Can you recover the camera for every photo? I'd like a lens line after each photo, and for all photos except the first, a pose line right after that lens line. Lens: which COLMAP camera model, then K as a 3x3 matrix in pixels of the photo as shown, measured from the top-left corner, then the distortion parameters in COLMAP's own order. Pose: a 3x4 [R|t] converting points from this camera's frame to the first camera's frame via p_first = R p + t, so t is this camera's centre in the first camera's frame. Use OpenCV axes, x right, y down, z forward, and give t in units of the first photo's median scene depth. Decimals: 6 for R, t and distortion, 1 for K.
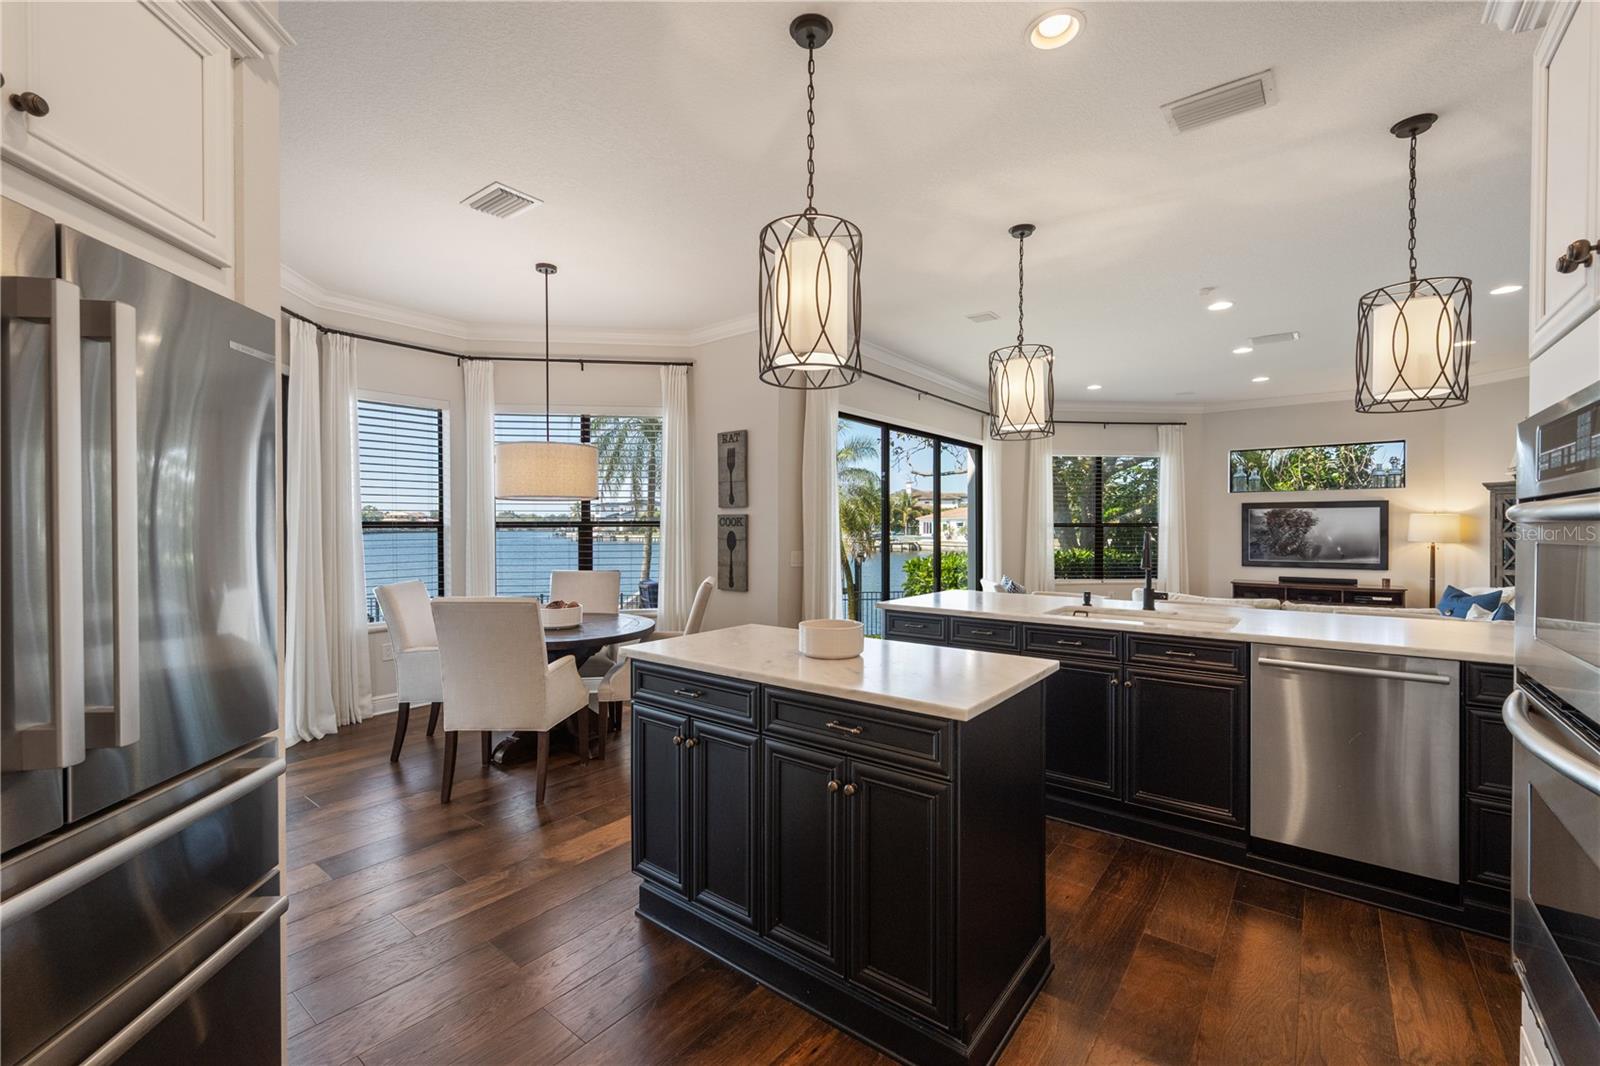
lens RADIAL K [[682.0, 0, 800.0], [0, 682.0, 533.0], [0, 0, 1]] dist [-0.000929, -0.000172]
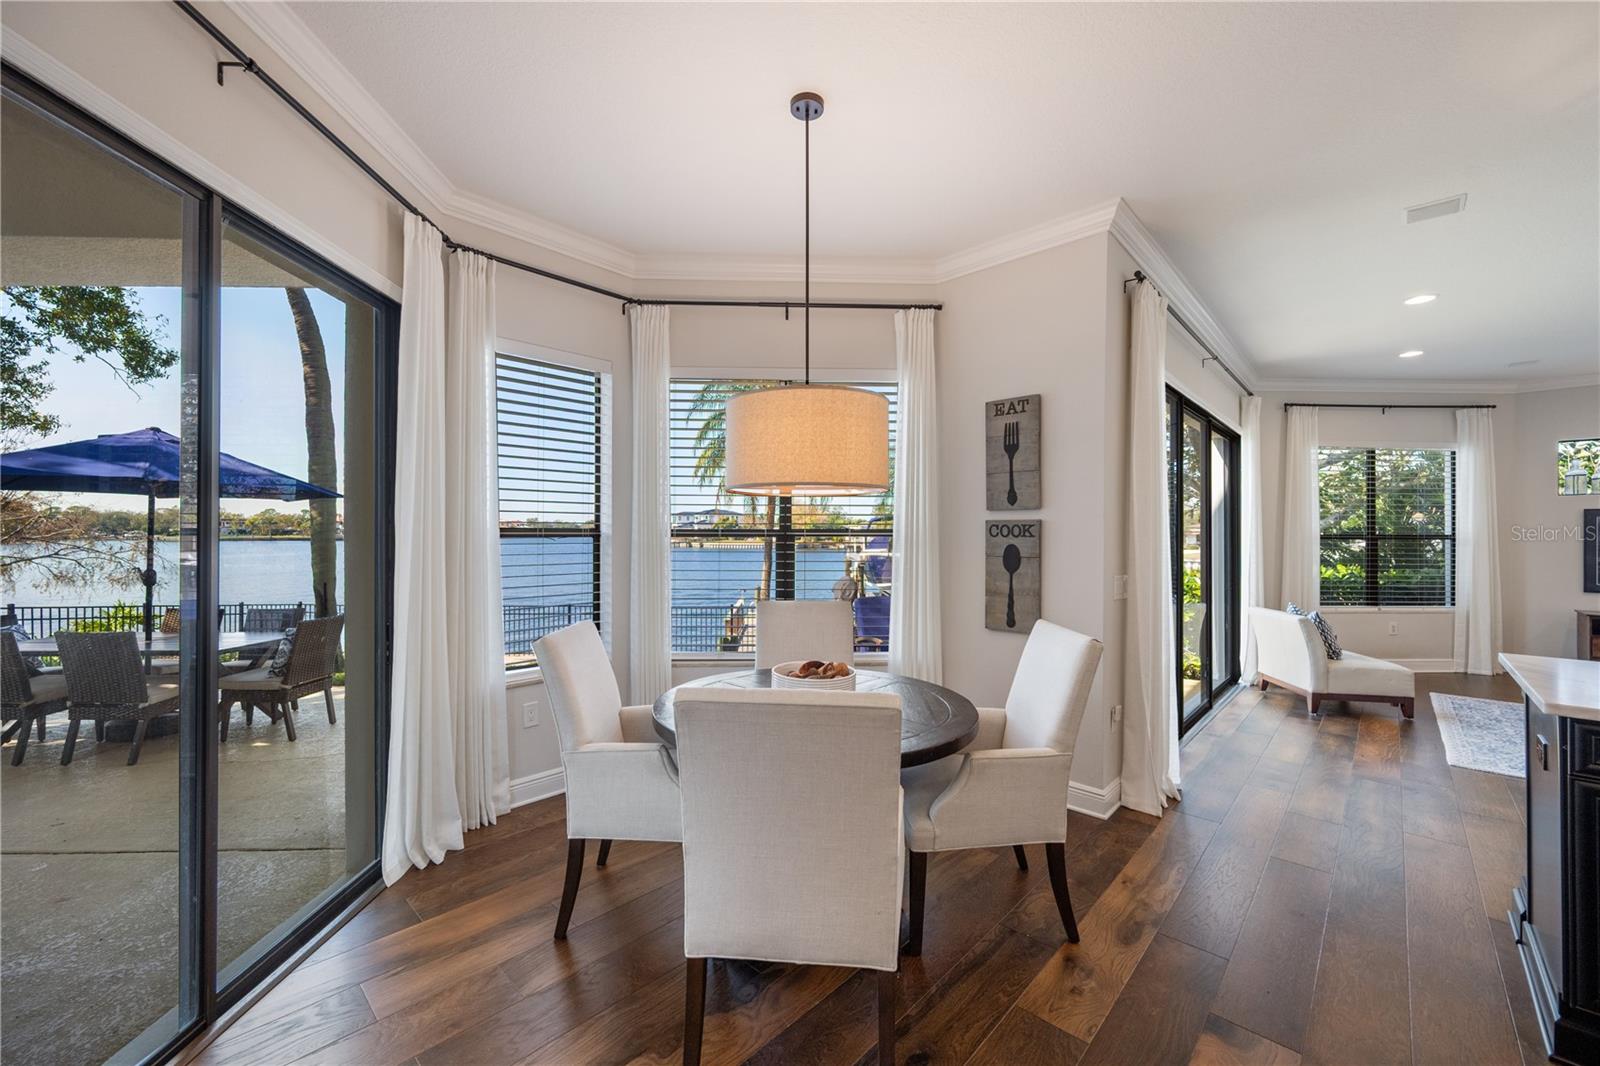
lens RADIAL K [[639.8, 0, 800.0], [0, 639.8, 533.0], [0, 0, 1]] dist [-0.000802, -0.000031]
pose [[0.995611, 0.005283, -0.093436, -0.251596], [-0.006474, 0.999902, -0.012443, -0.004785], [0.093361, 0.012994, 0.995547, 0.346028]]
